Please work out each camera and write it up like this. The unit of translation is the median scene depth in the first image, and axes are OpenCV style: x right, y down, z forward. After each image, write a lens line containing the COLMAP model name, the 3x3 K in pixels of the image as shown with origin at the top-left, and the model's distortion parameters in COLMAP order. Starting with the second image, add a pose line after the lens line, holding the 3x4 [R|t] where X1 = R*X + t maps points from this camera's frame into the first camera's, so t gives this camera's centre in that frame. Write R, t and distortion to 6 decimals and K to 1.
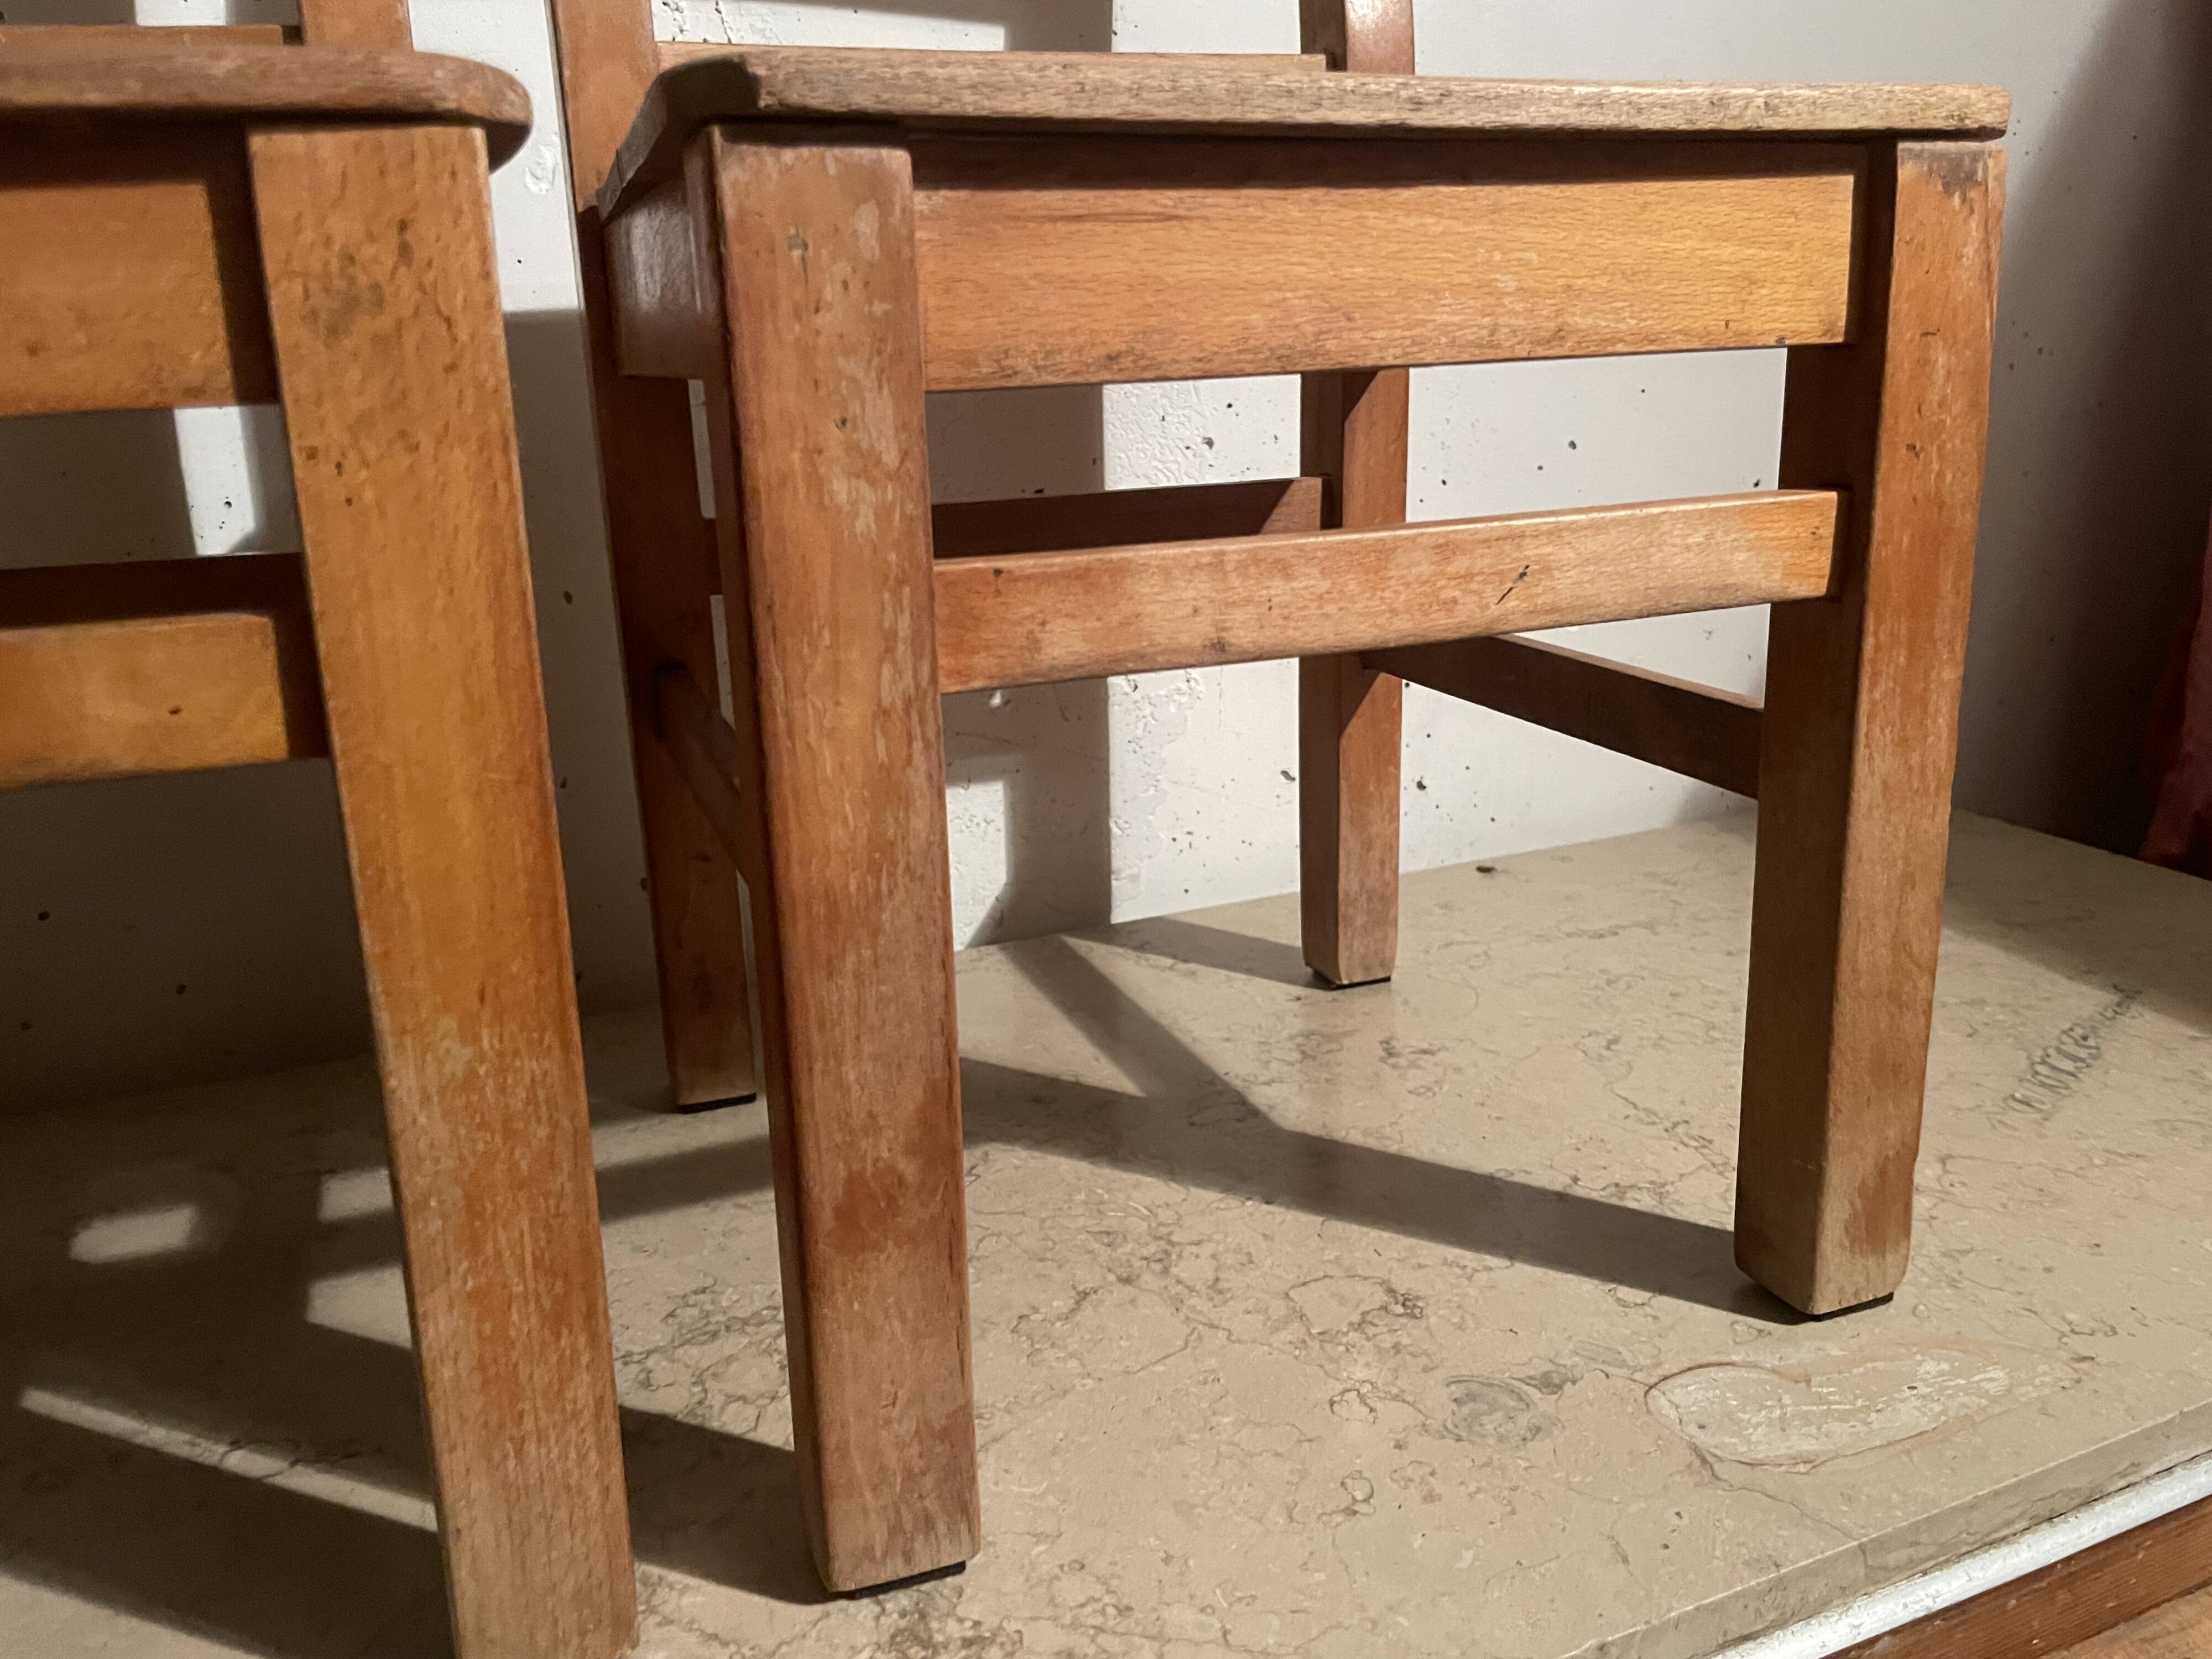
lens RADIAL K [[1693.8, 0, 1116.2], [0, 1693.8, 840.0], [0, 0, 1]] dist [0.079137, -0.116876]
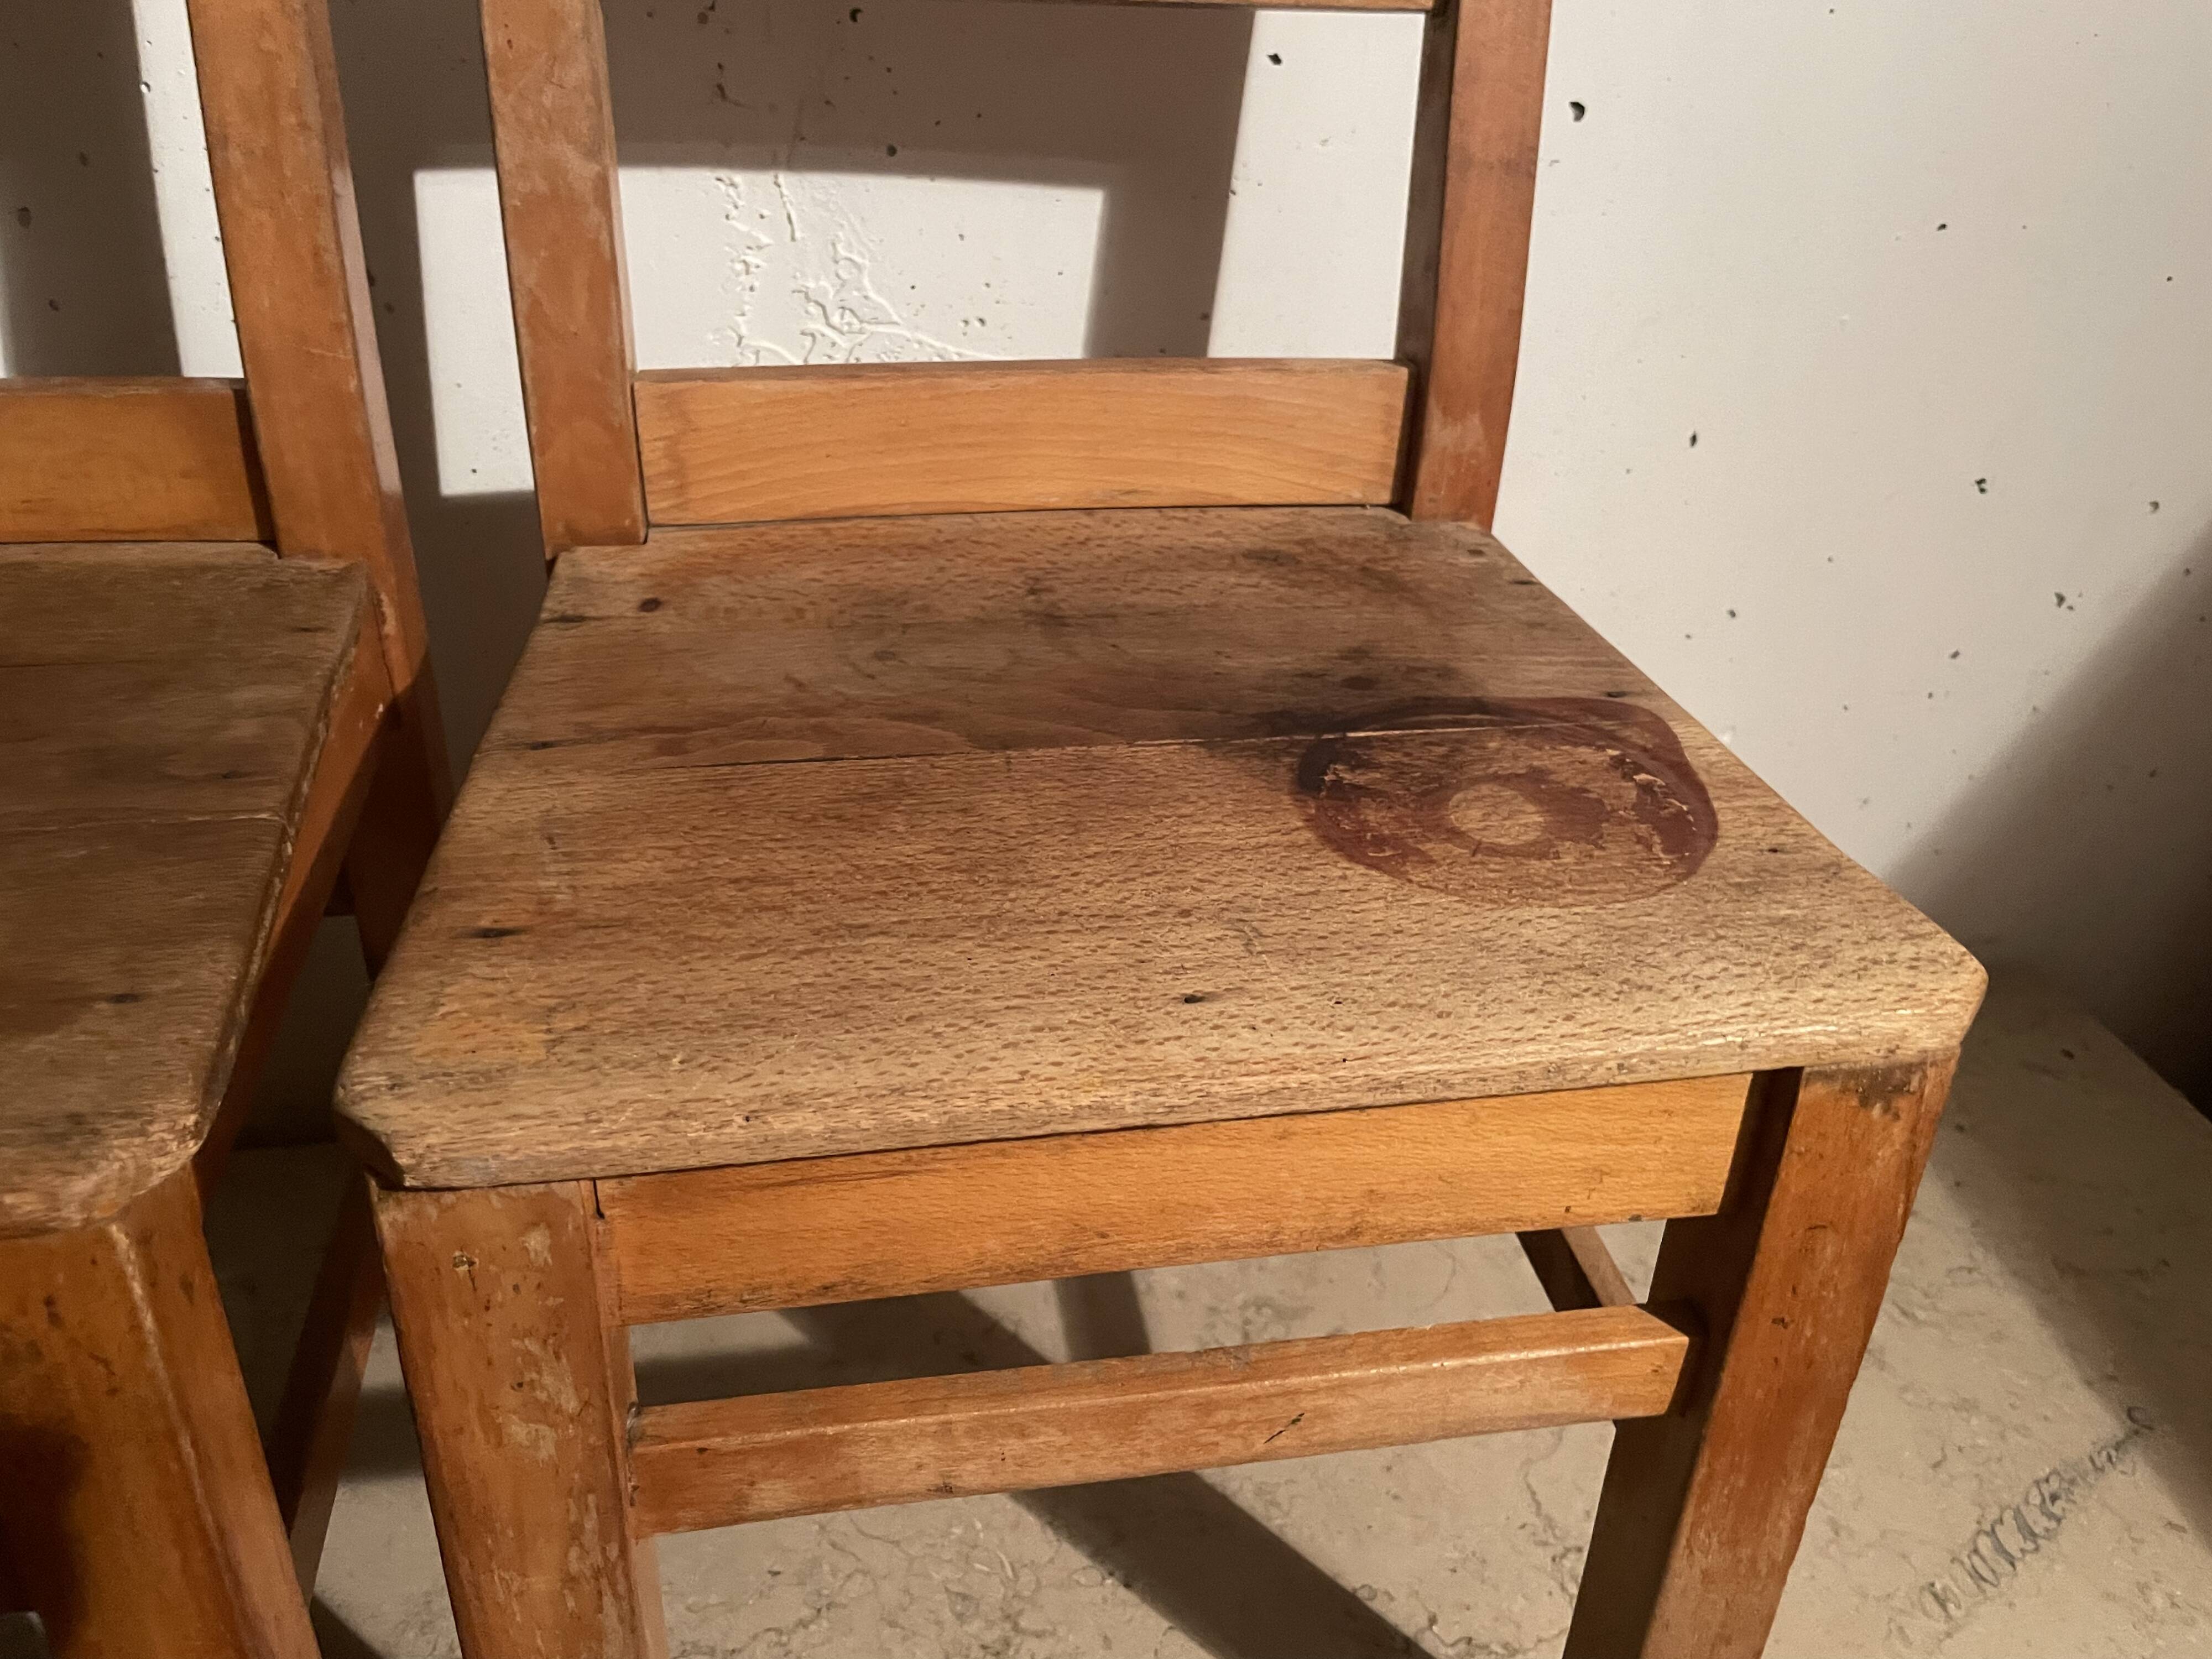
lens RADIAL K [[1692.7, 0, 1119.7], [0, 1692.7, 826.1], [0, 0, 1]] dist [0.079380, -0.119141]
pose [[0.976263, 0.163793, -0.141714, 0.227997], [-0.124571, 0.959872, 0.251254, -0.717251], [0.177181, -0.227636, 0.957491, 0.146638]]
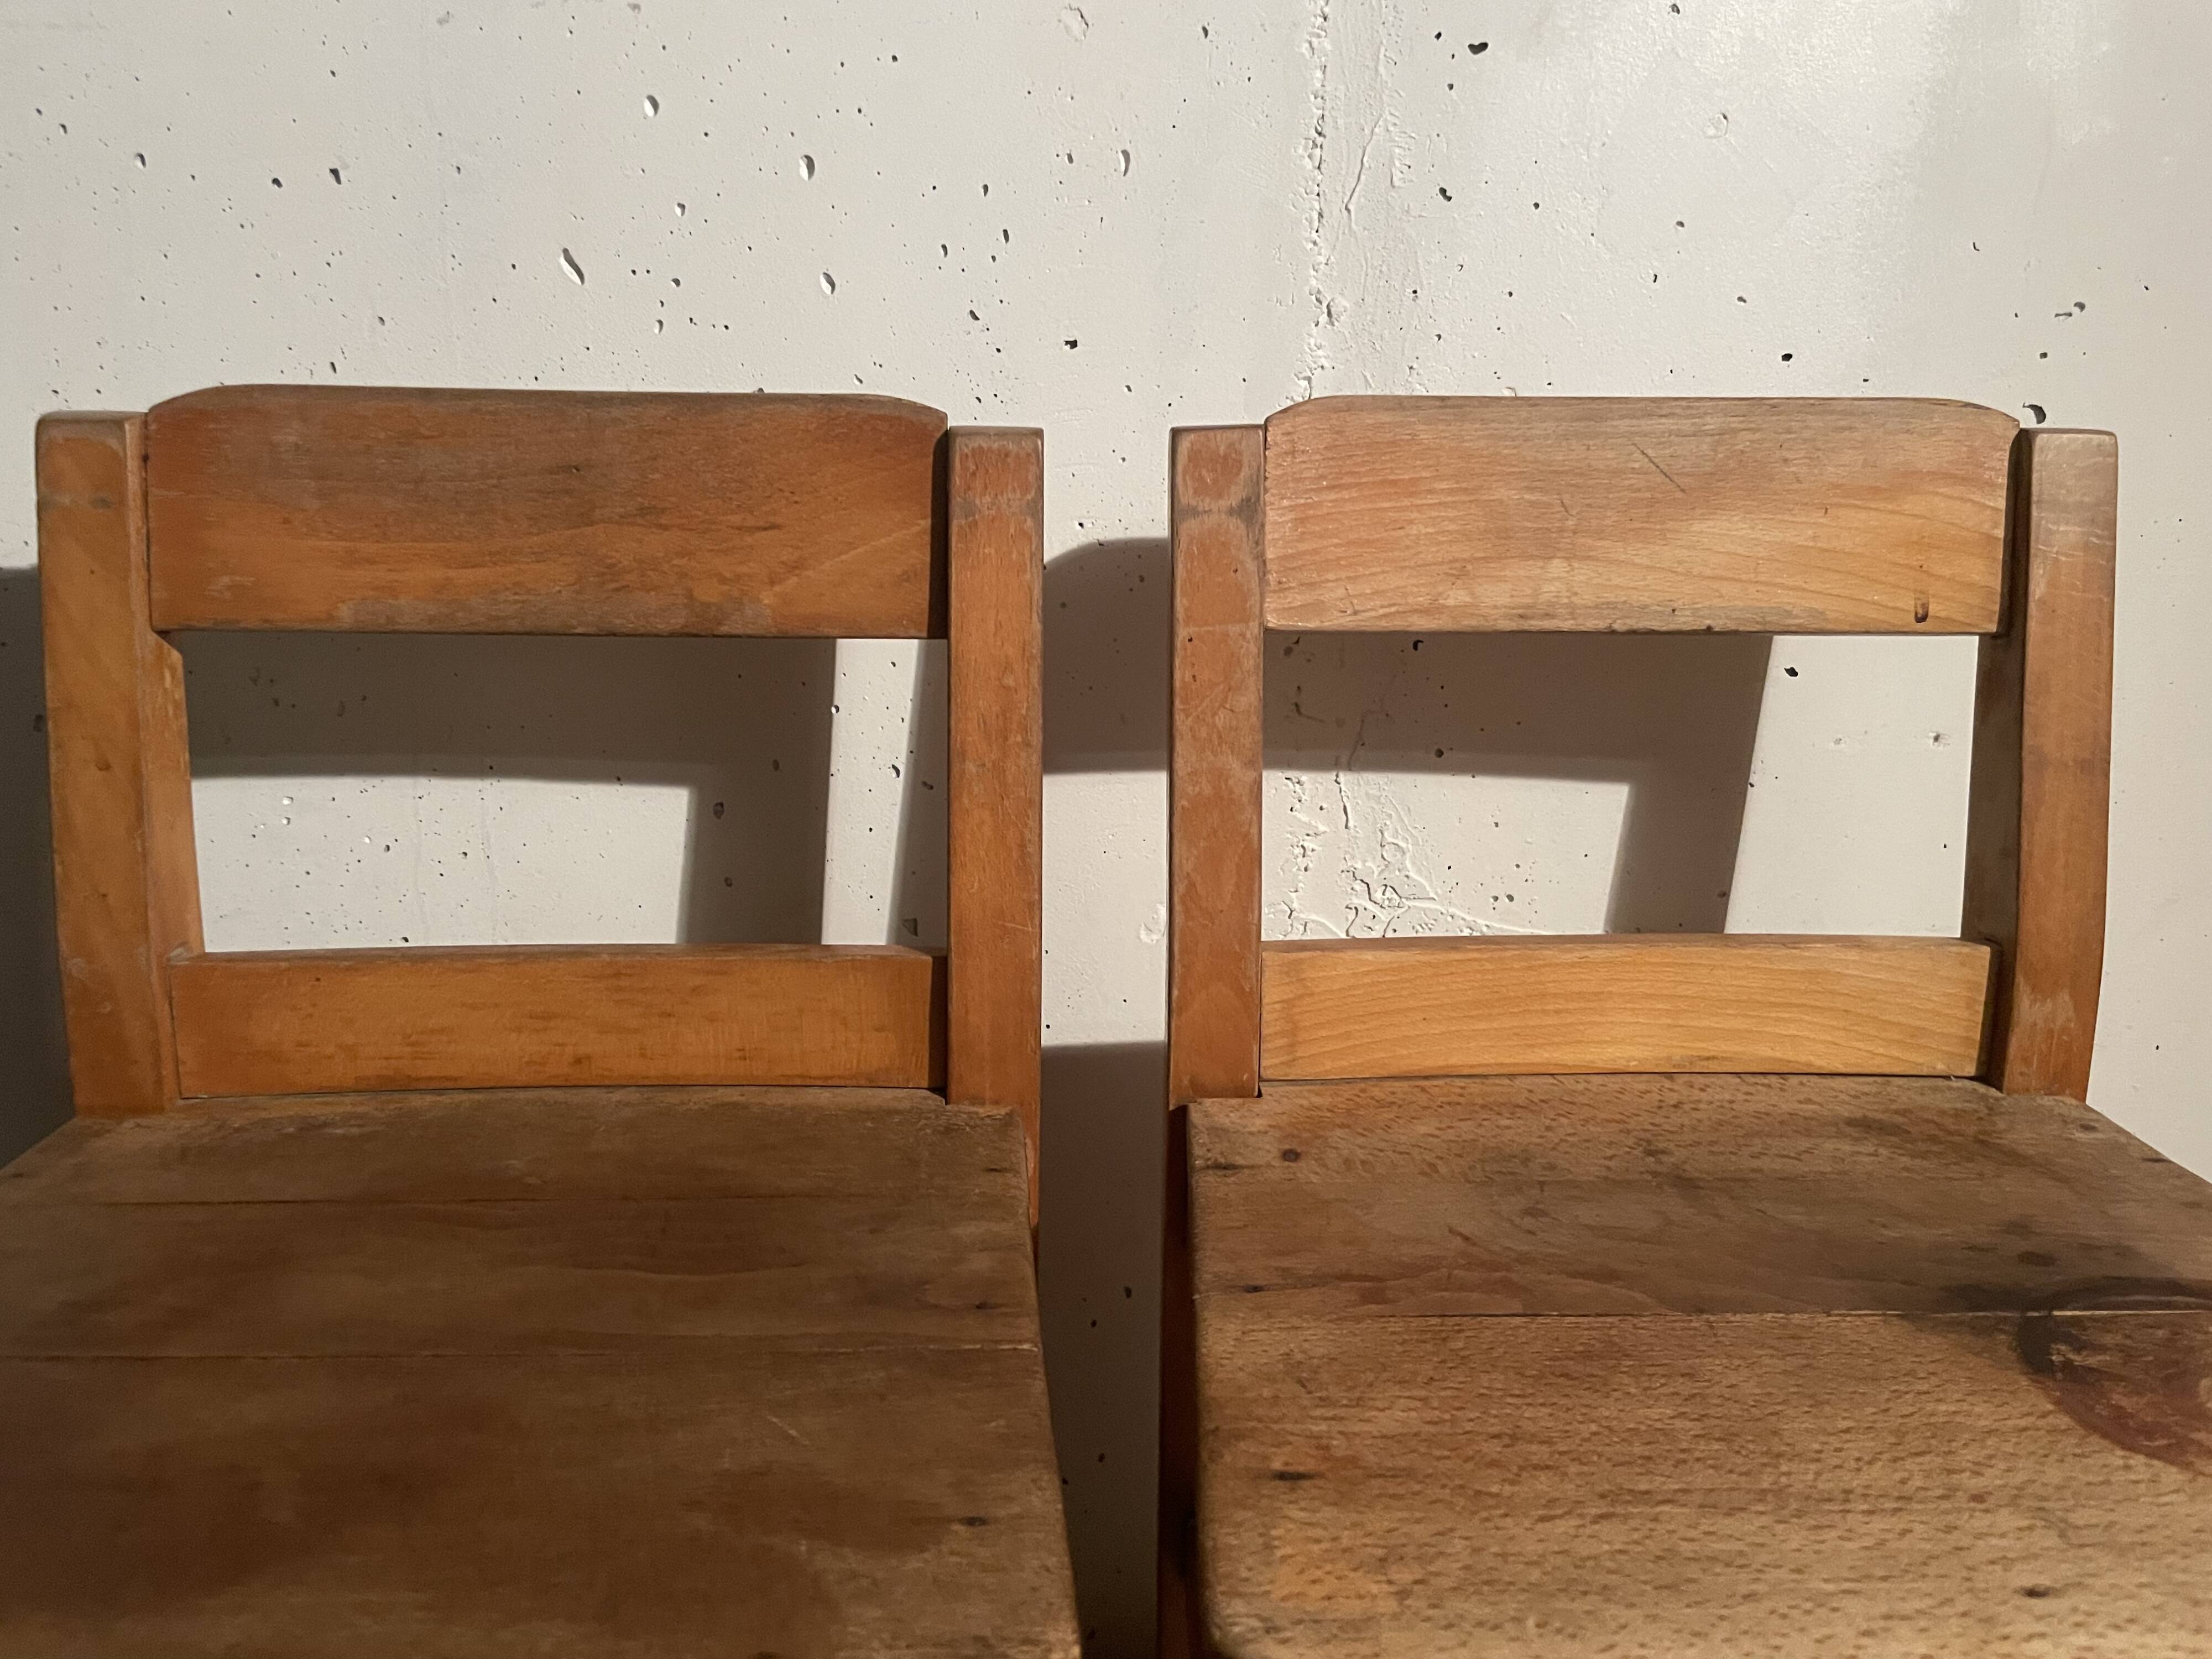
lens RADIAL K [[1692.7, 0, 1119.7], [0, 1692.7, 826.1], [0, 0, 1]] dist [0.079380, -0.119141]
pose [[0.936706, 0.109506, -0.332553, -0.025350], [-0.132415, 0.990082, -0.046954, -0.690699], [0.324113, 0.088017, 0.941915, 0.001302]]
